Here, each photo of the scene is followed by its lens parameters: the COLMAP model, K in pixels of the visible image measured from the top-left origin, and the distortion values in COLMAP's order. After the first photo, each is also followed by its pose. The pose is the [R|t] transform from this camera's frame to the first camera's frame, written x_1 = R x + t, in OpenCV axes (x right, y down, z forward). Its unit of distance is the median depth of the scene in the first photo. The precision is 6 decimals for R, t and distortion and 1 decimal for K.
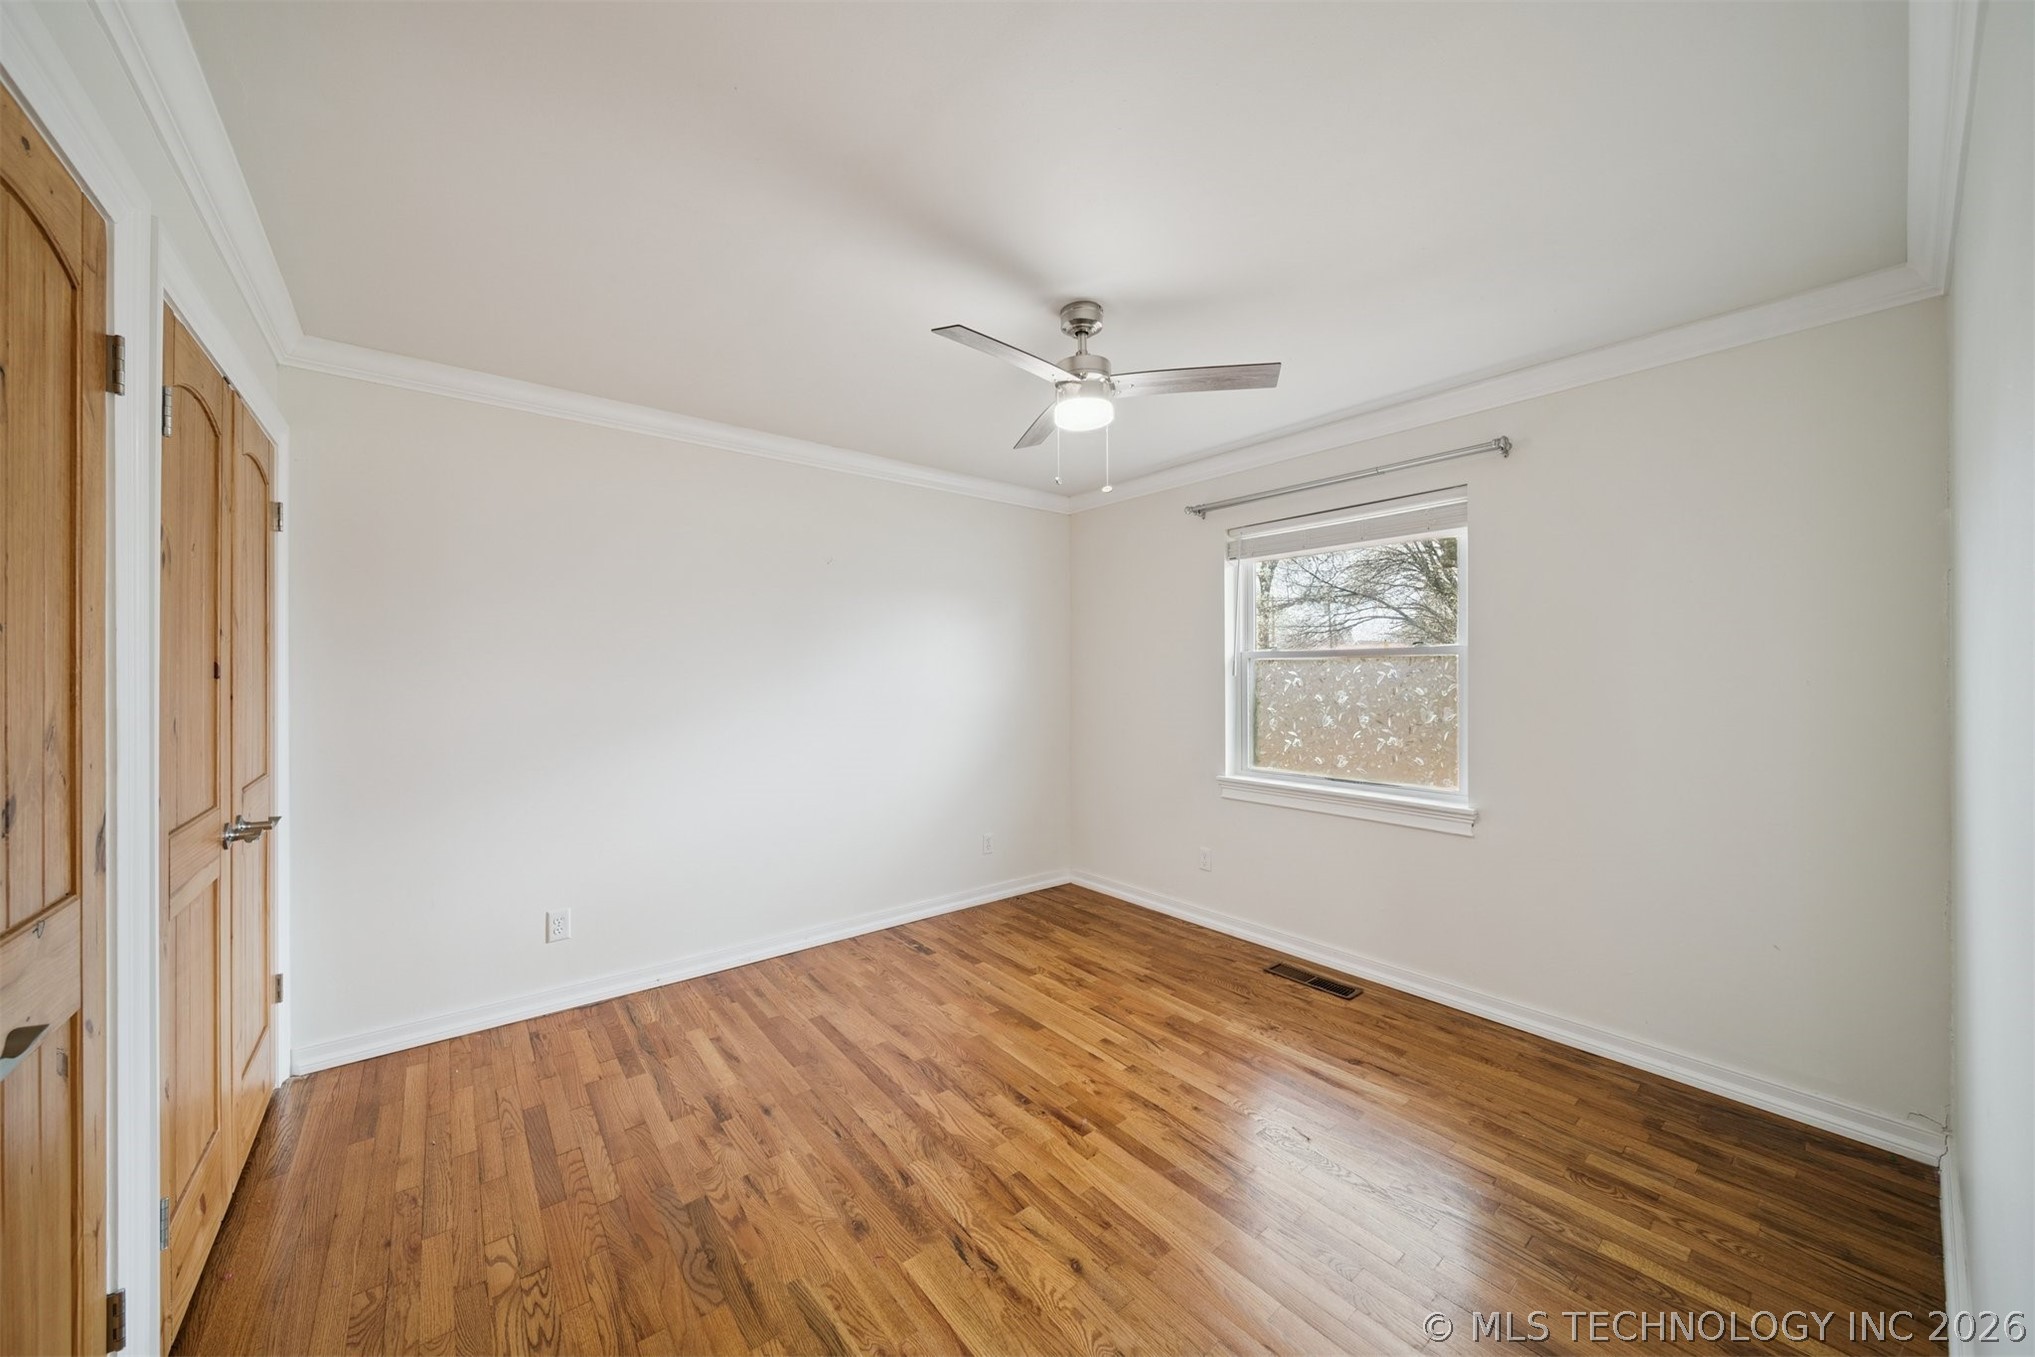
lens RADIAL K [[718.0, 0, 1003.8], [0, 718.0, 679.3], [0, 0, 1]] dist [0.001013, -0.001958]
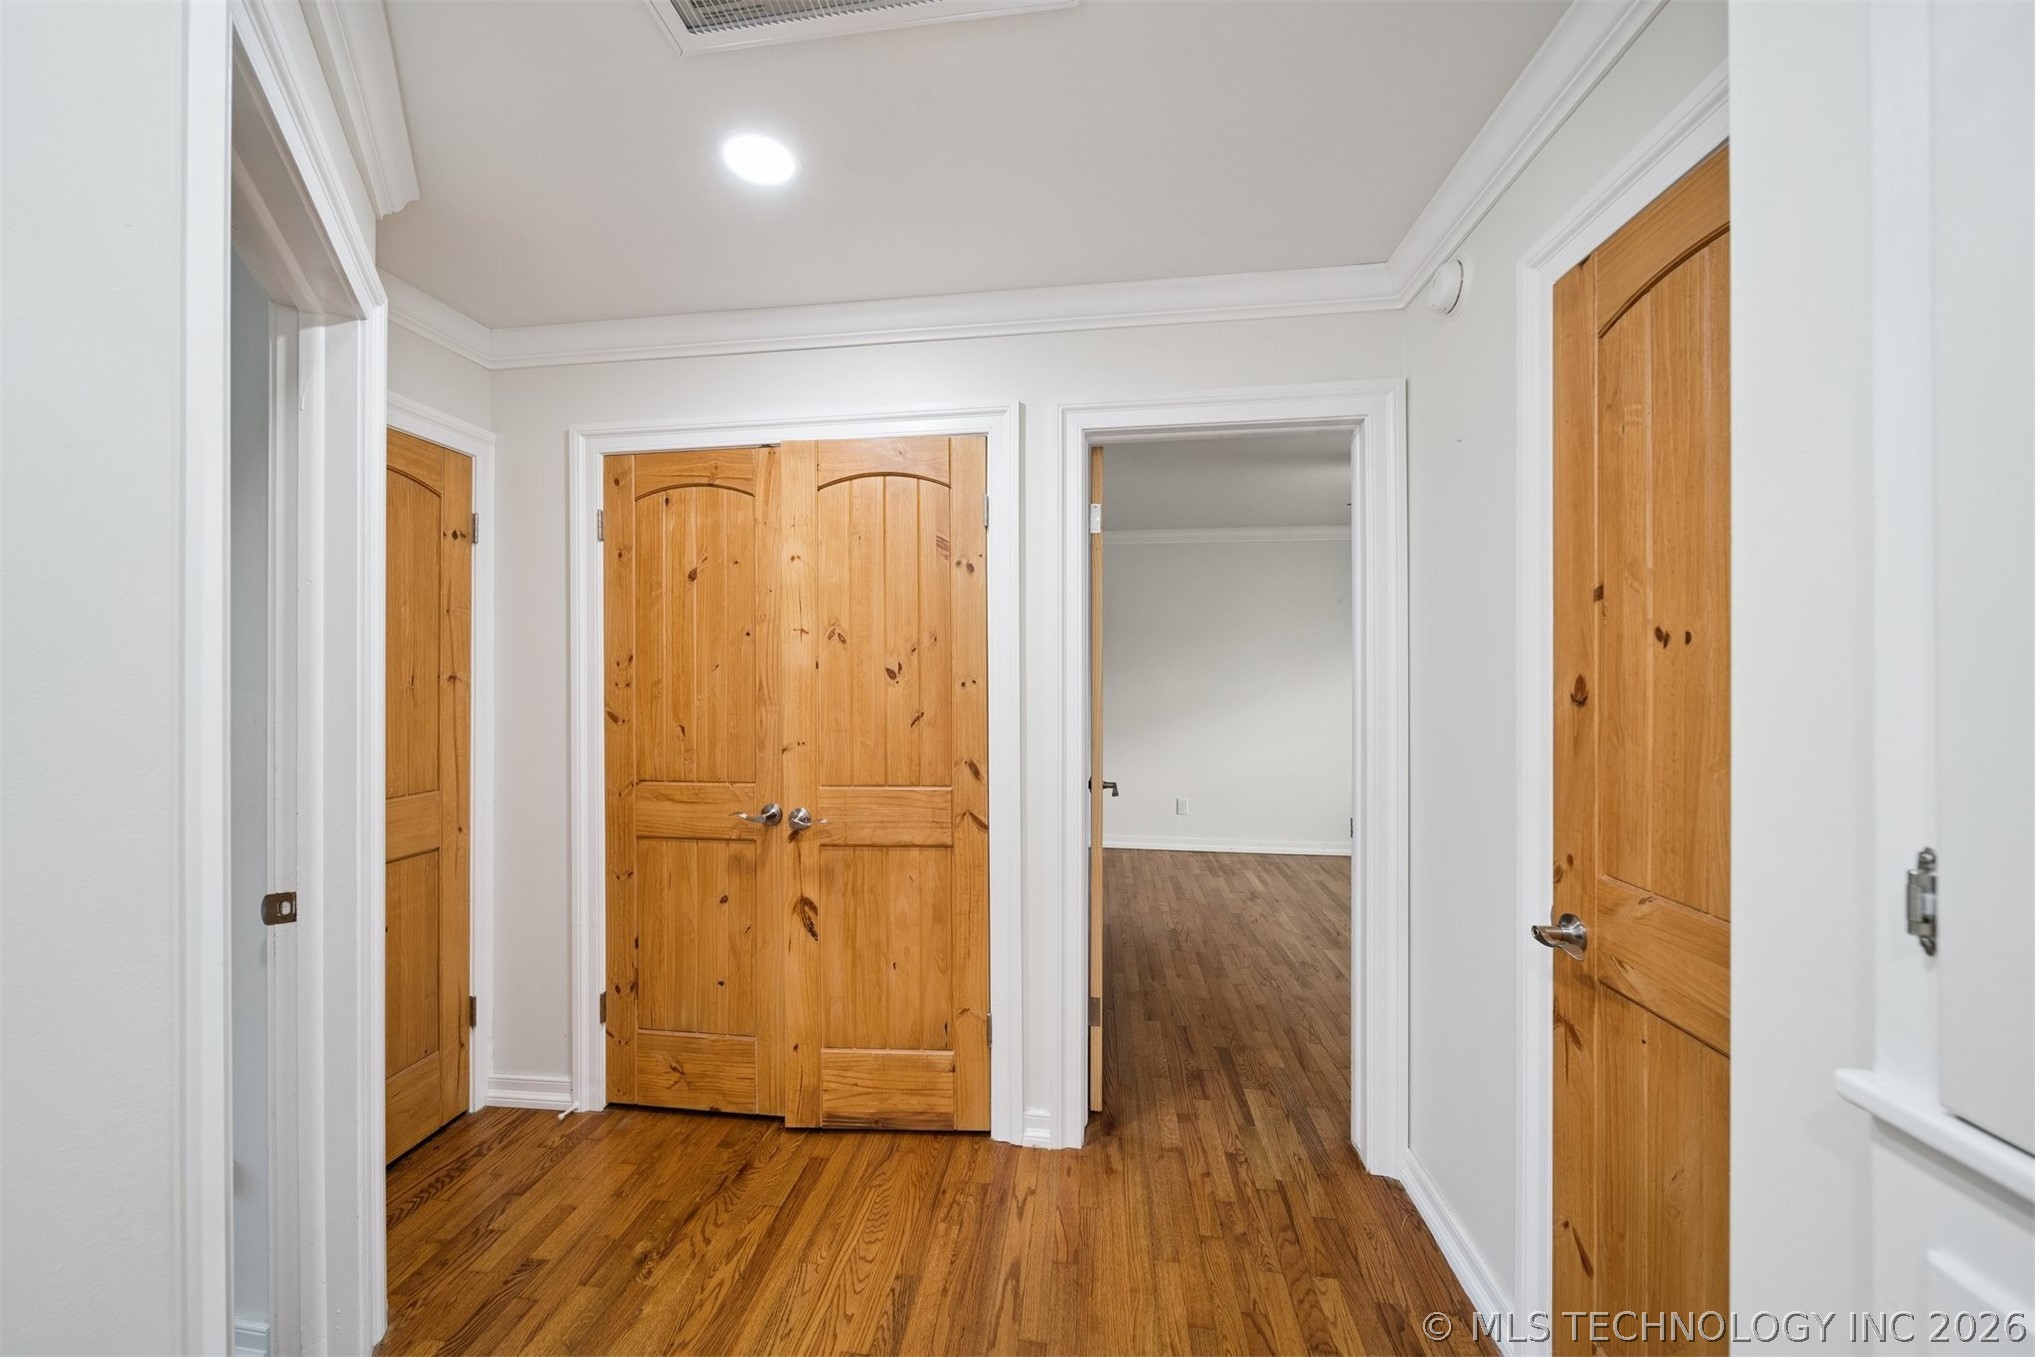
lens RADIAL K [[718.0, 0, 1012.1], [0, 718.0, 682.9], [0, 0, 1]] dist [0.001013, -0.001958]
pose [[0.707608, 0.006660, -0.706574, 0.556416], [-0.007297, 0.999971, 0.002118, 0.014449], [0.706568, 0.003657, 0.707636, -0.924876]]
